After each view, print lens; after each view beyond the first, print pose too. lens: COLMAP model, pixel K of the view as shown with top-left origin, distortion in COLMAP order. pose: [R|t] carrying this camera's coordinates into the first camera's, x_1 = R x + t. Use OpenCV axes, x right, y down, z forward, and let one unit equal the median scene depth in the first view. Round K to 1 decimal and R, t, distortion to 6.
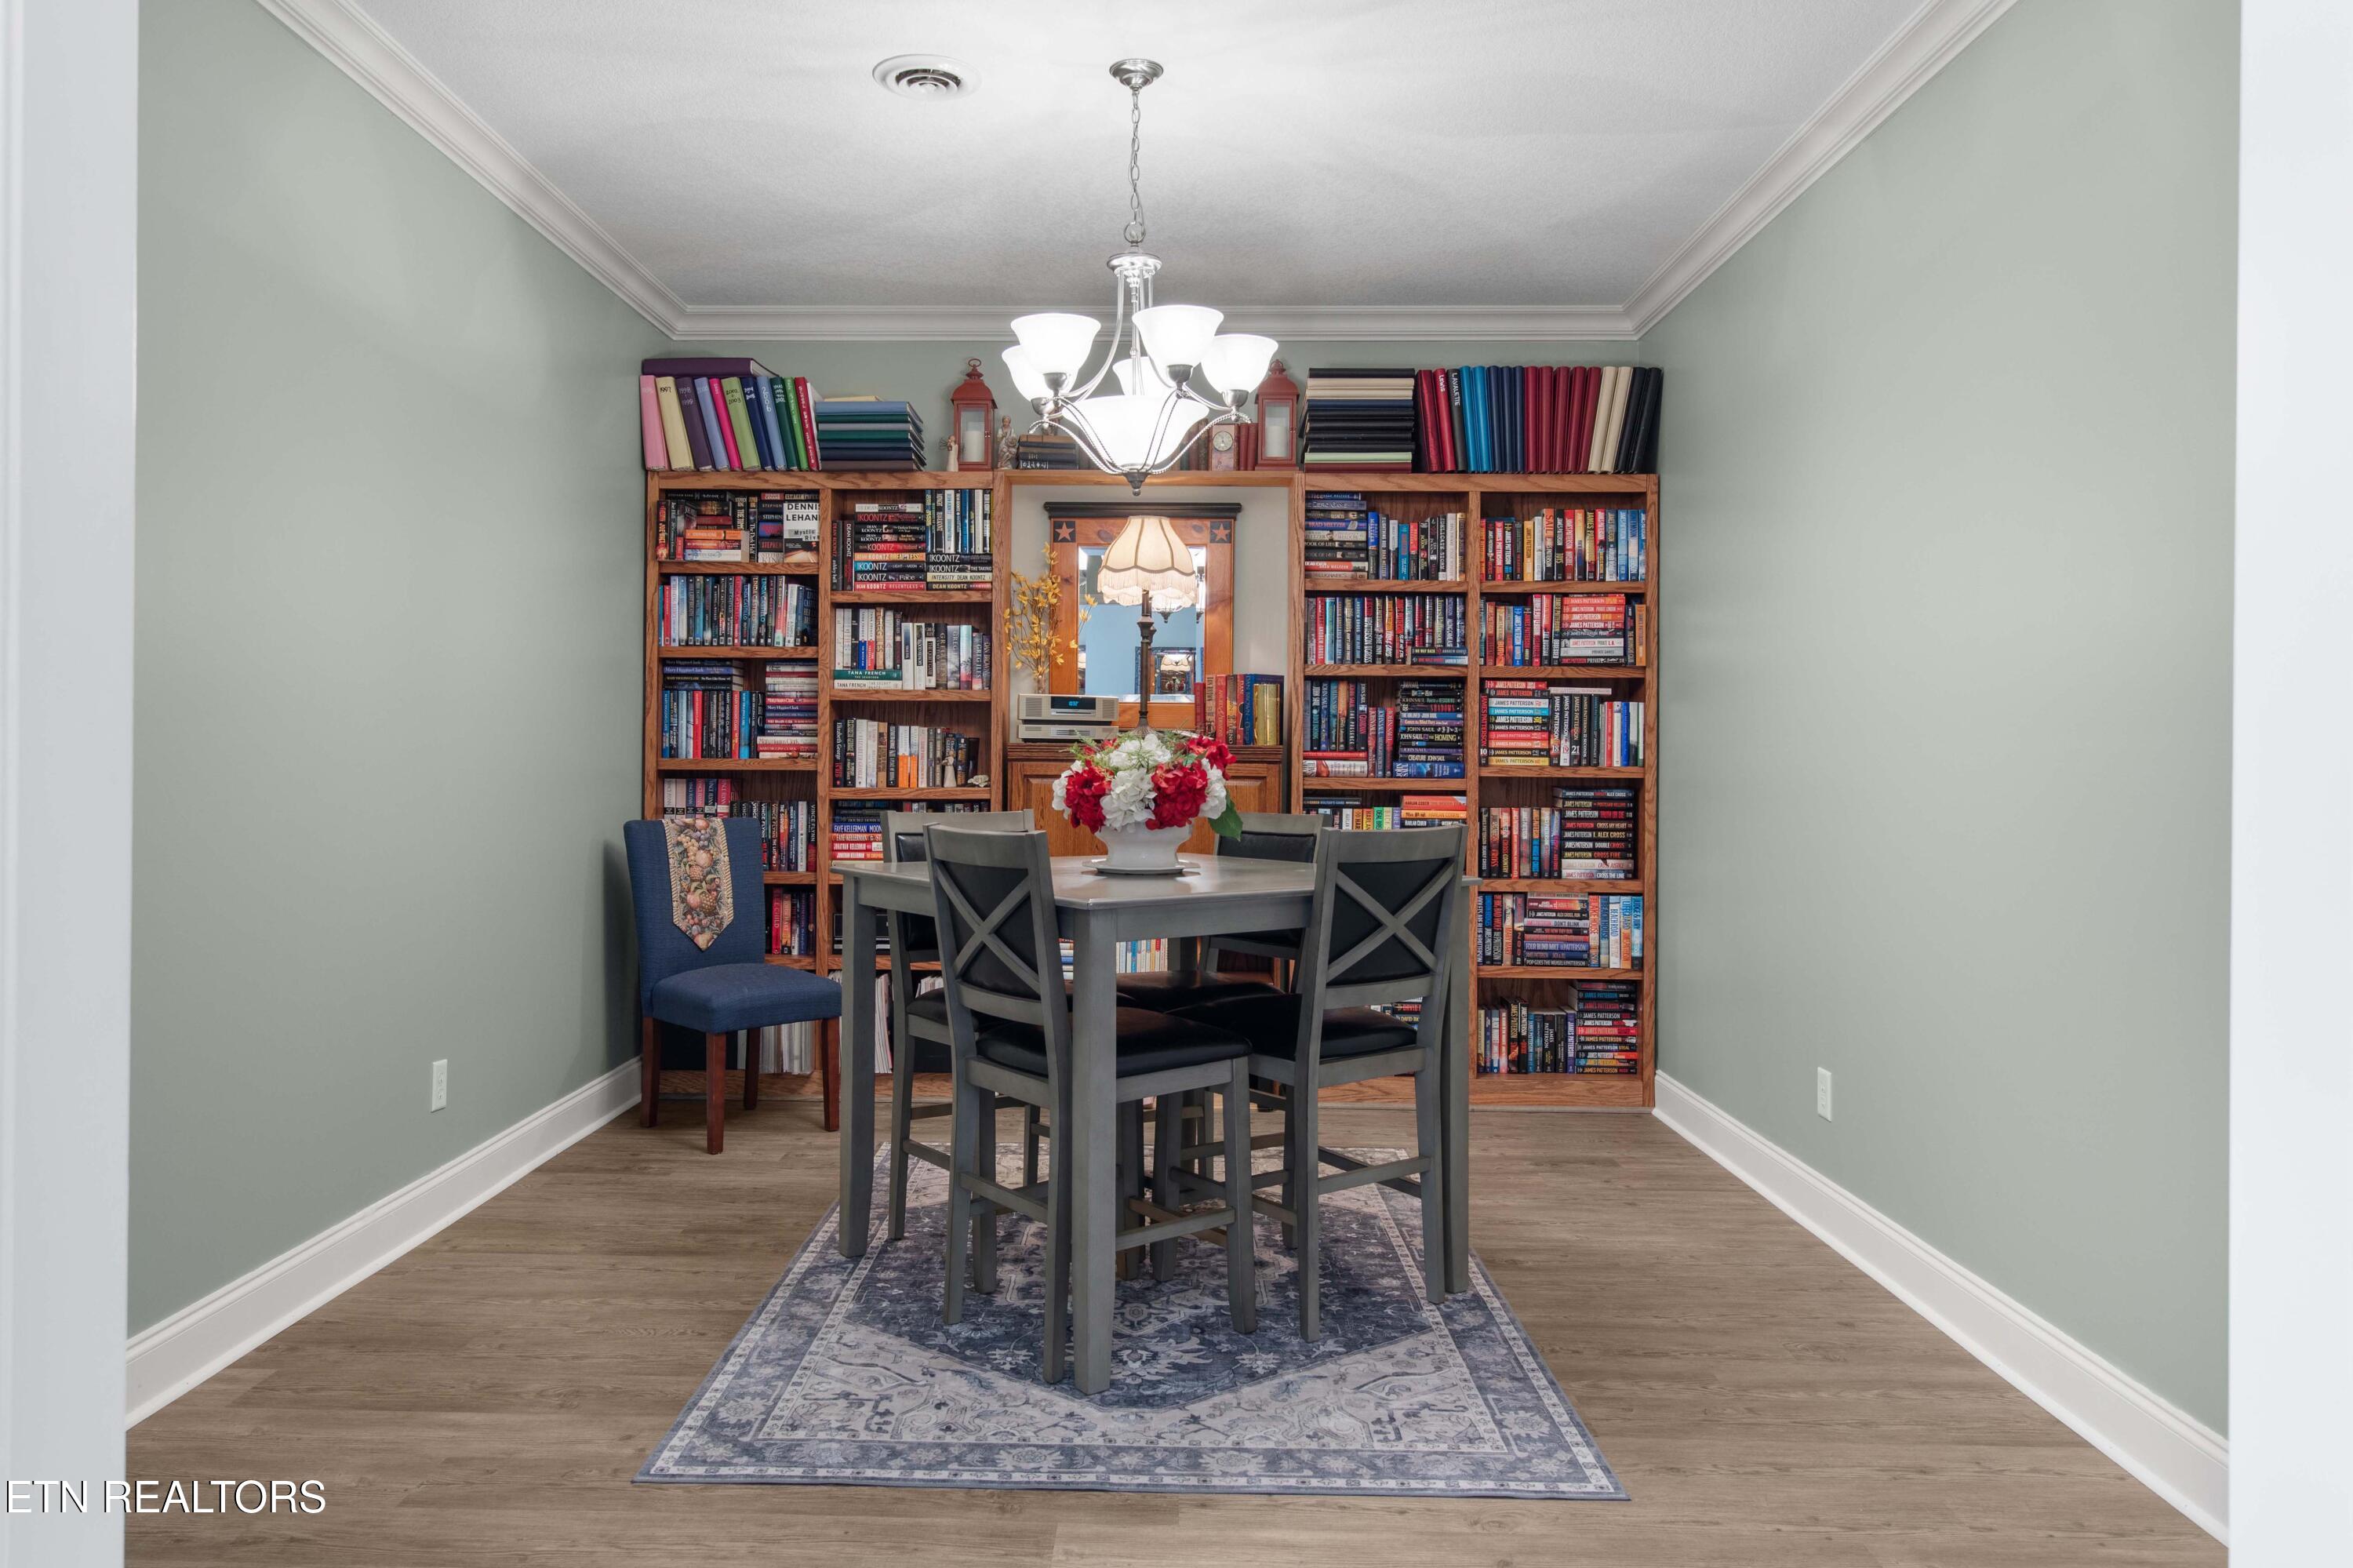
lens RADIAL K [[1594.9, 0, 1130.6], [0, 1594.9, 751.4], [0, 0, 1]] dist [0.004683, 0.001971]
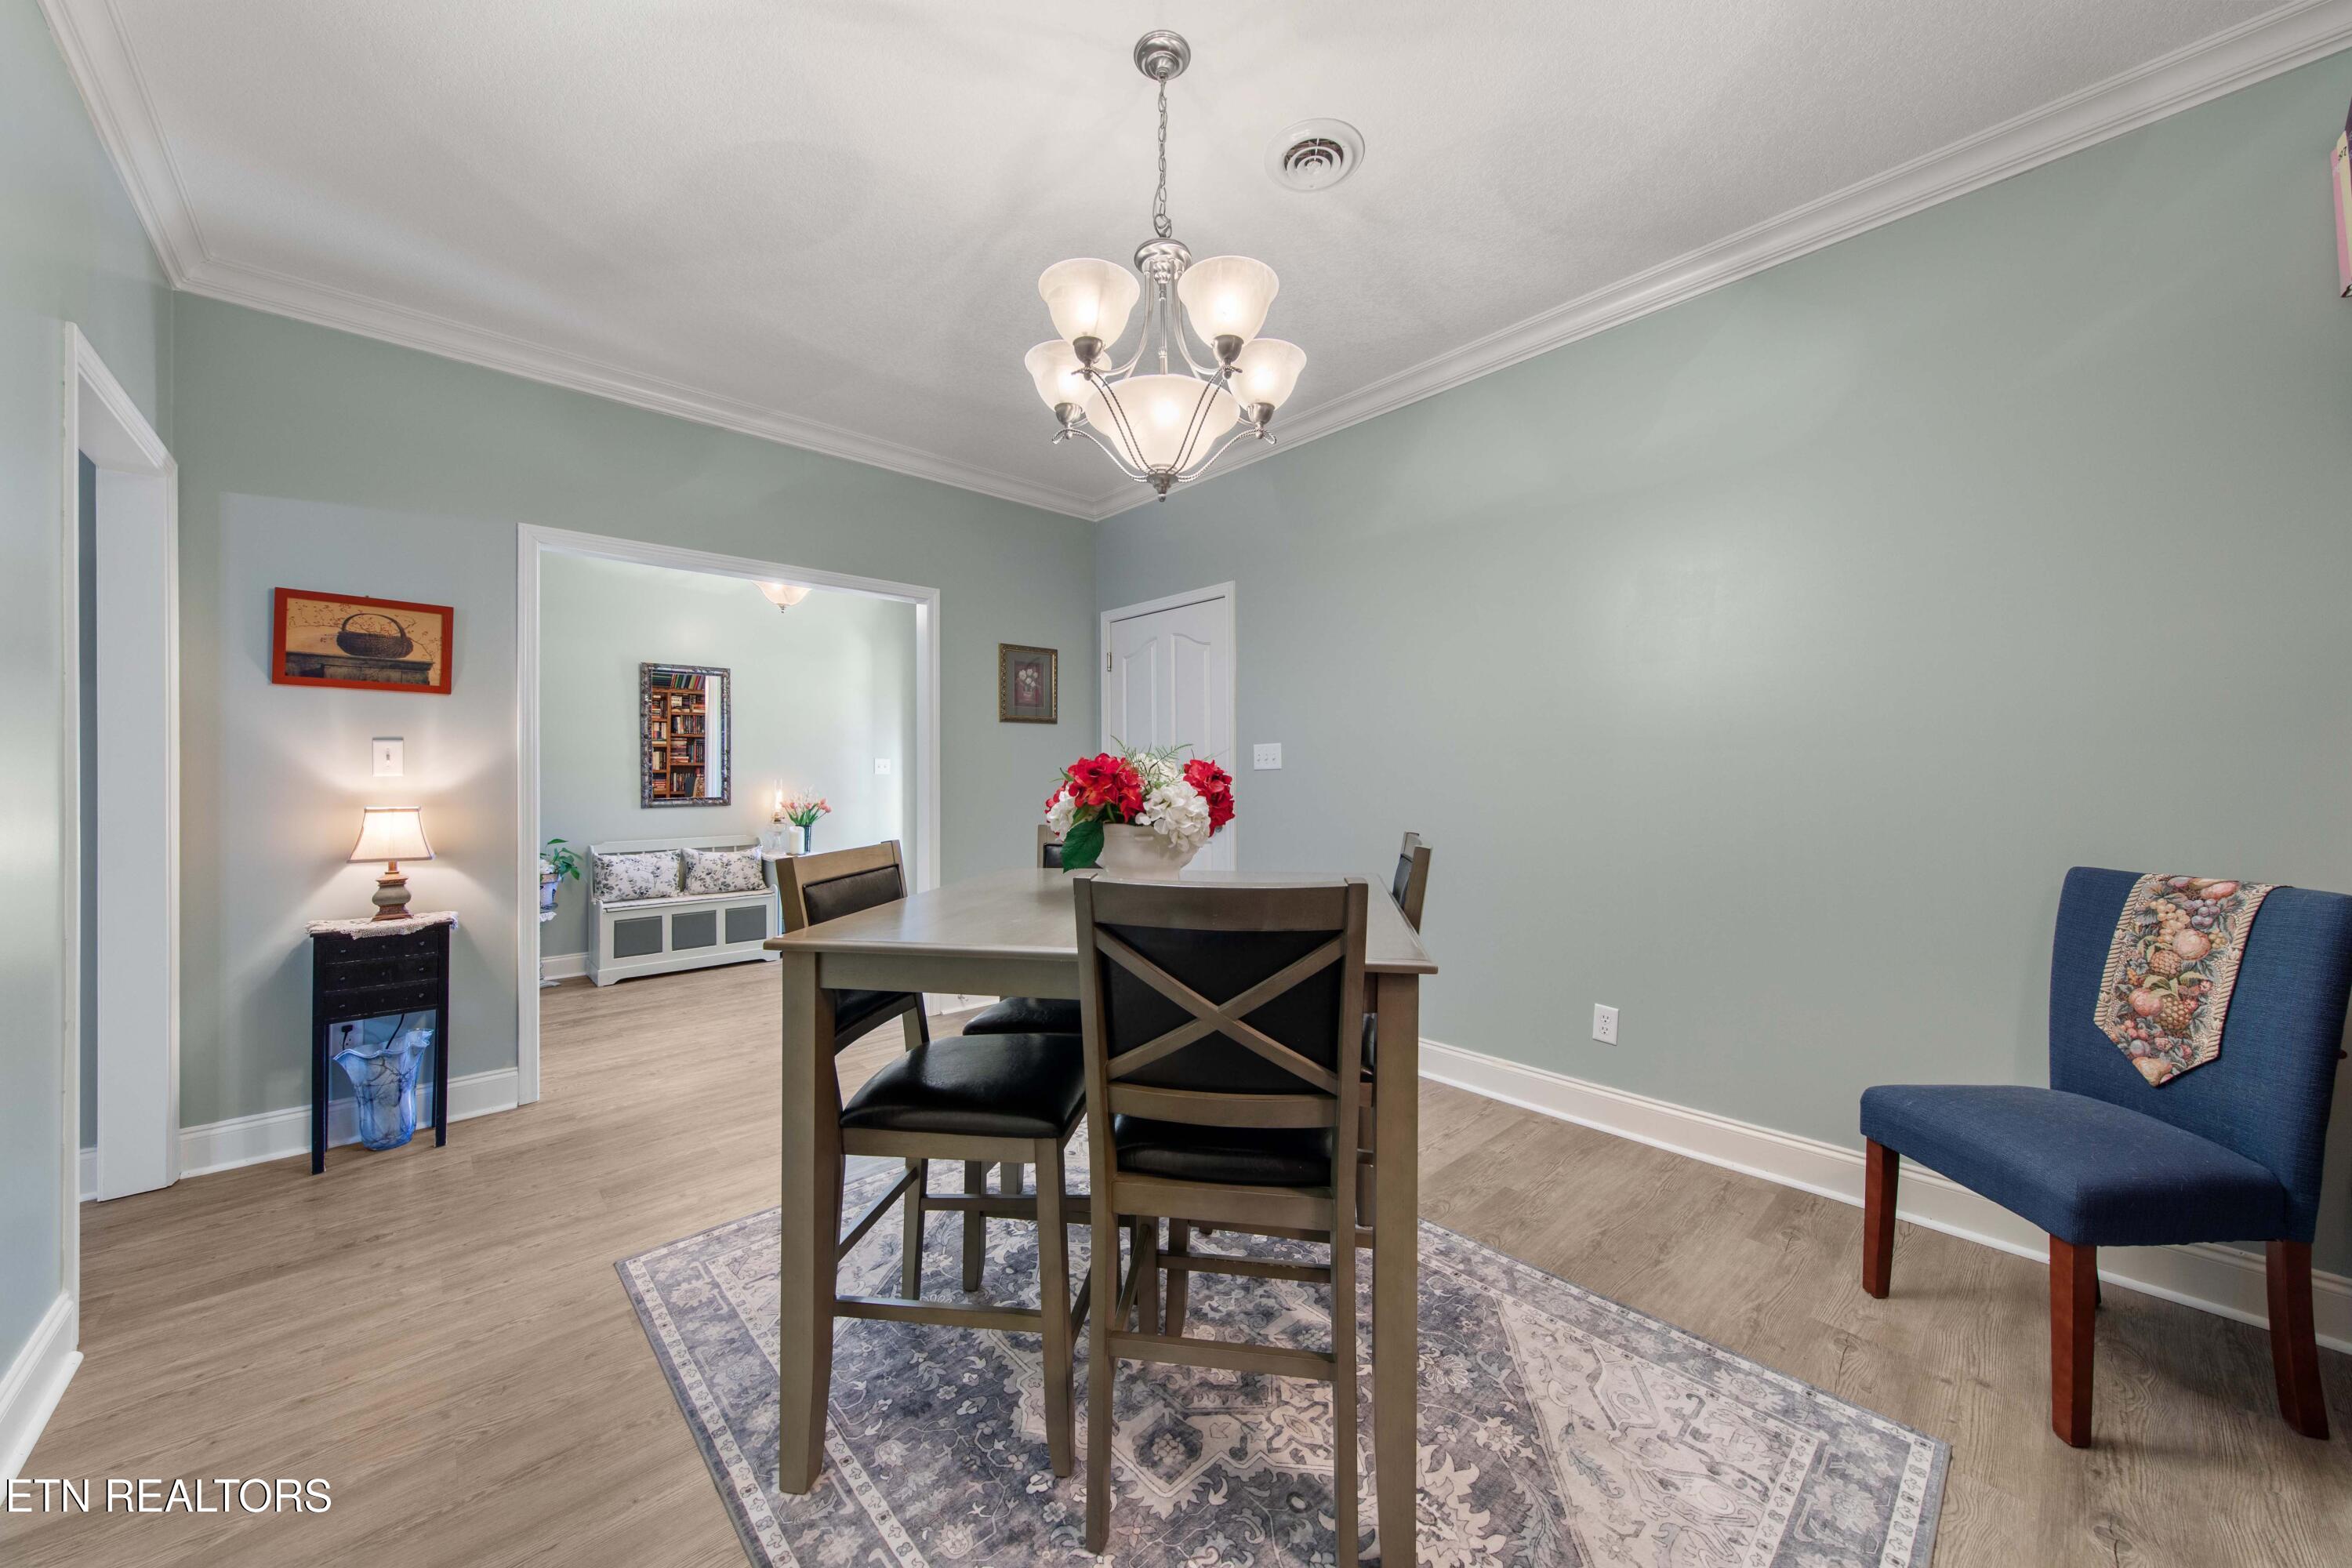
lens RADIAL K [[897.9, 0, 1210.8], [0, 897.9, 776.6], [0, 0, 1]] dist [-0.007643, 0.000032]
pose [[-0.717265, -0.005031, -0.696782, 0.231997], [-0.001660, 0.999983, -0.005511, 0.004567], [0.696798, -0.002796, -0.717262, 0.930357]]
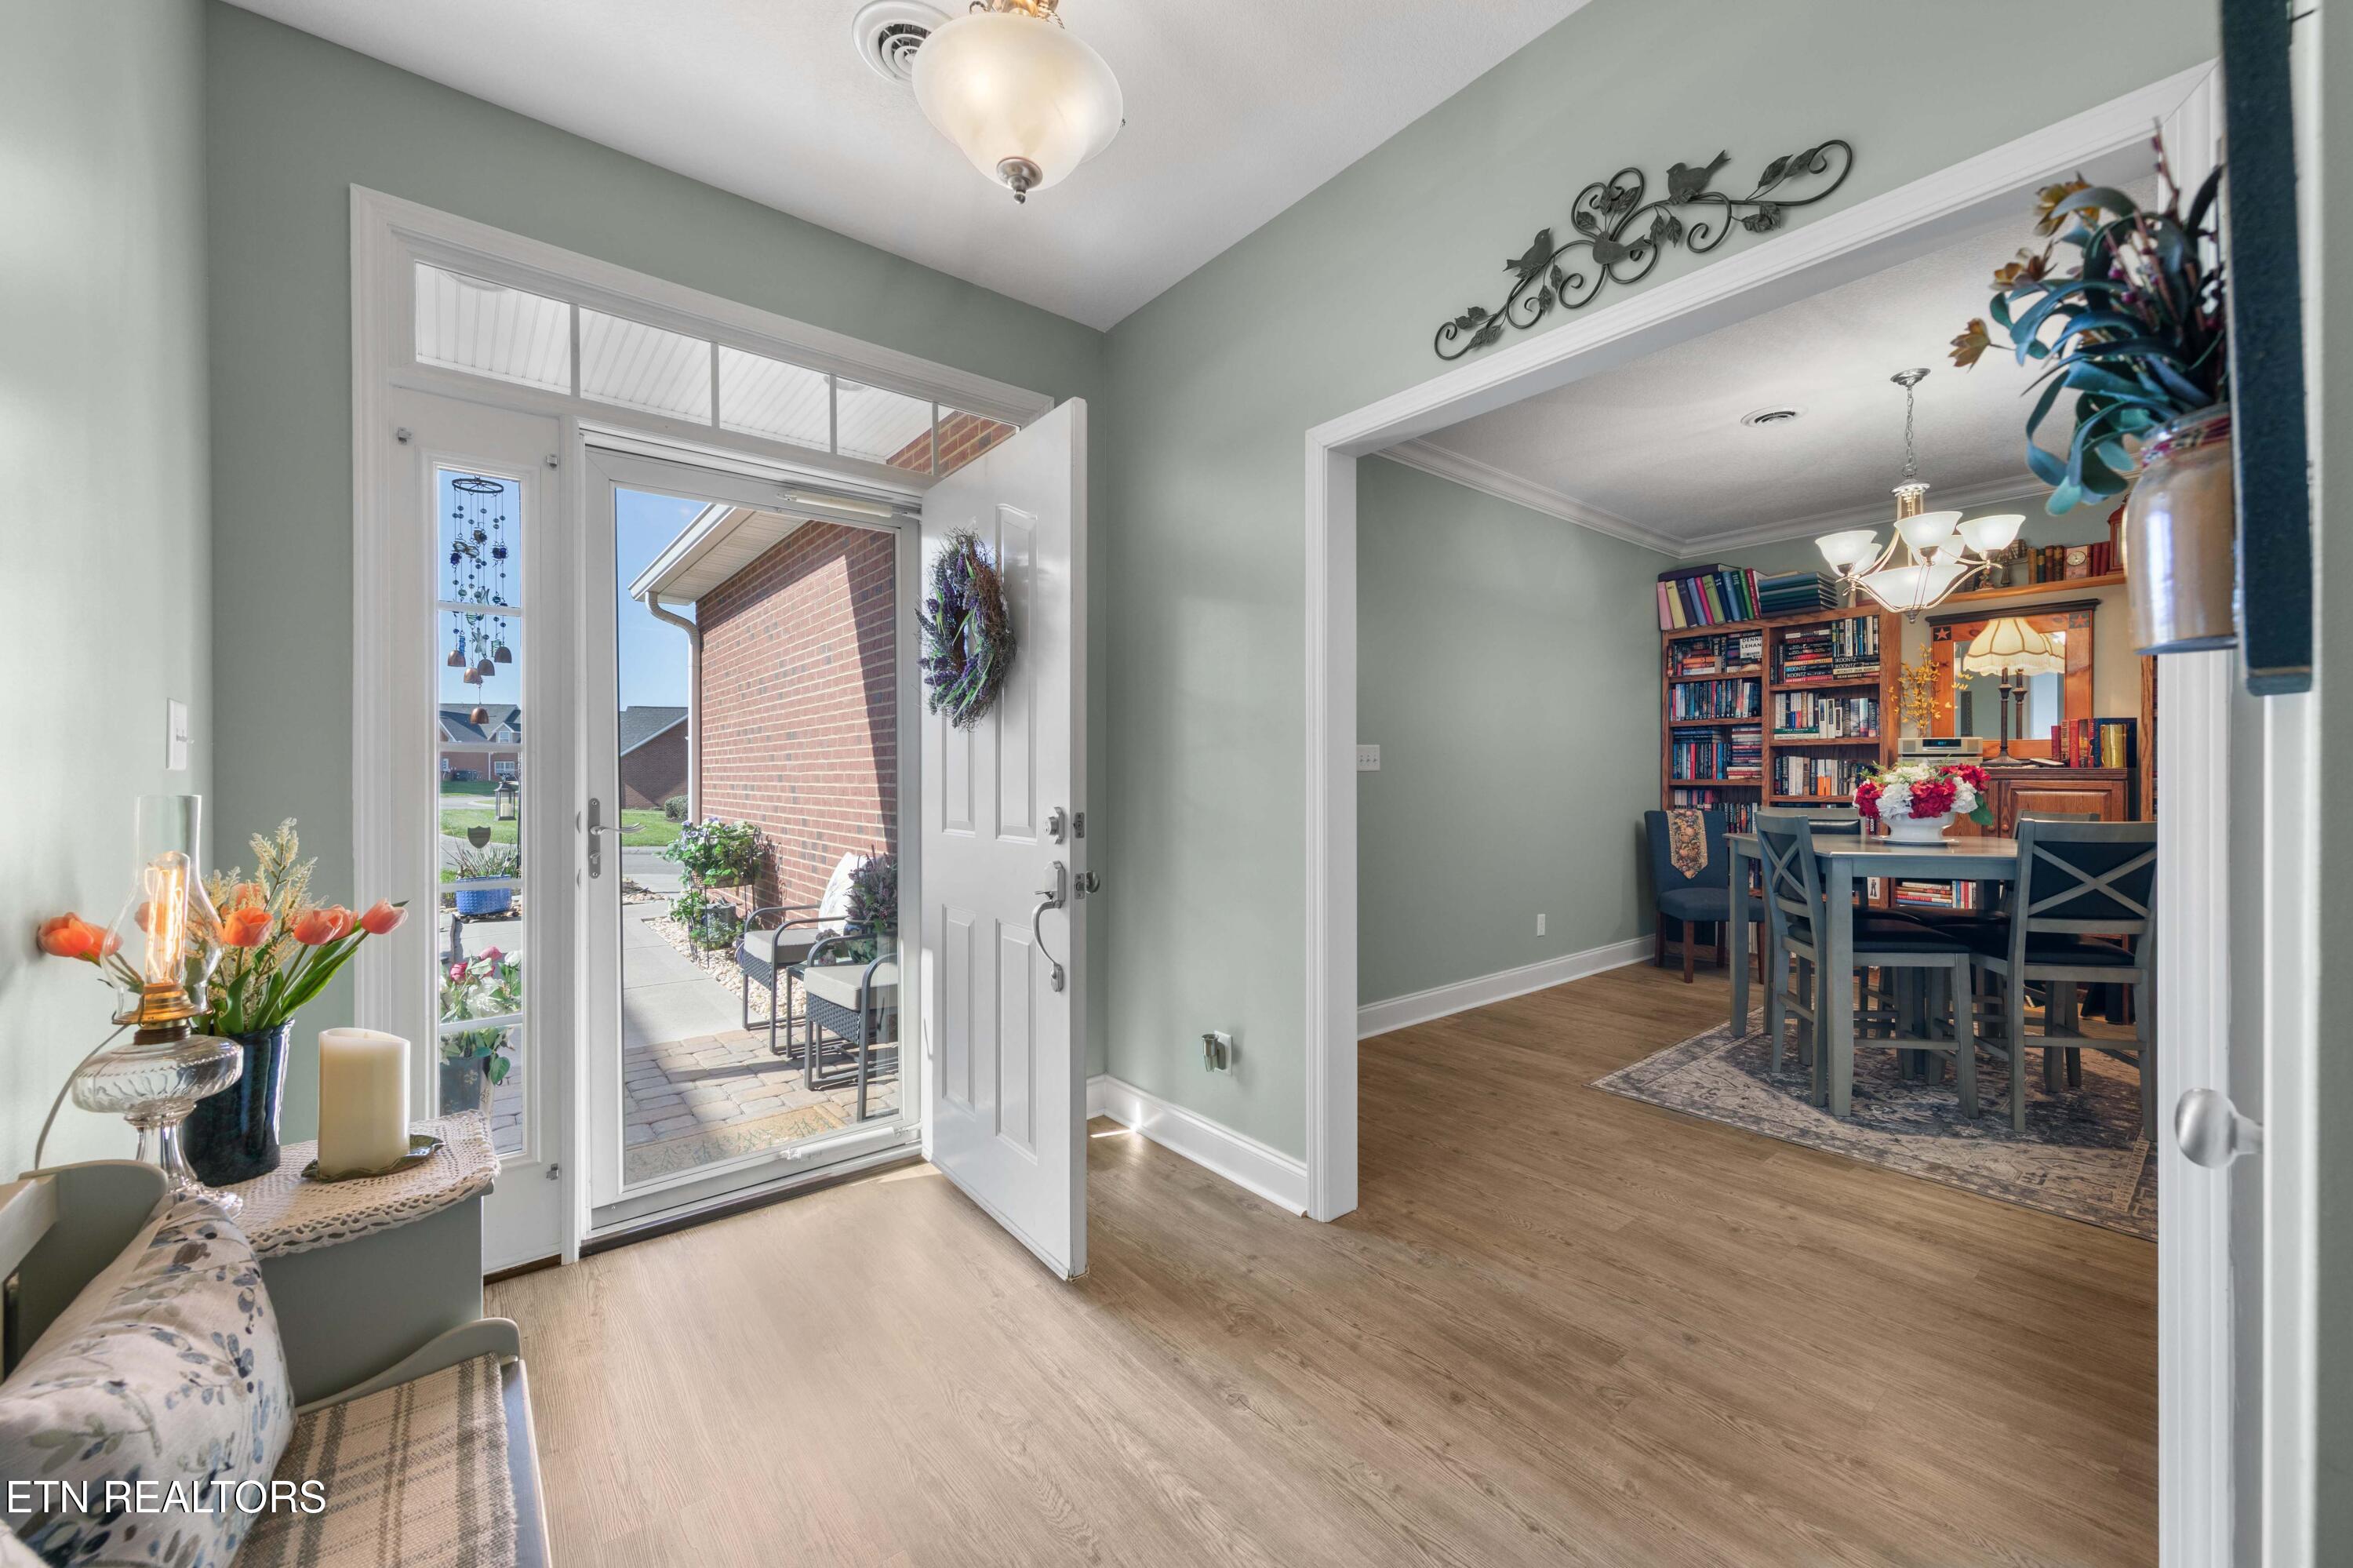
lens RADIAL K [[898.3, 0, 1211.3], [0, 898.3, 776.6], [0, 0, 1]] dist [-0.007643, 0.000032]
pose [[0.662852, -0.008370, -0.748704, 0.147970], [0.008270, 0.999958, -0.003857, 0.000726], [0.748705, -0.003635, 0.662894, -0.132222]]
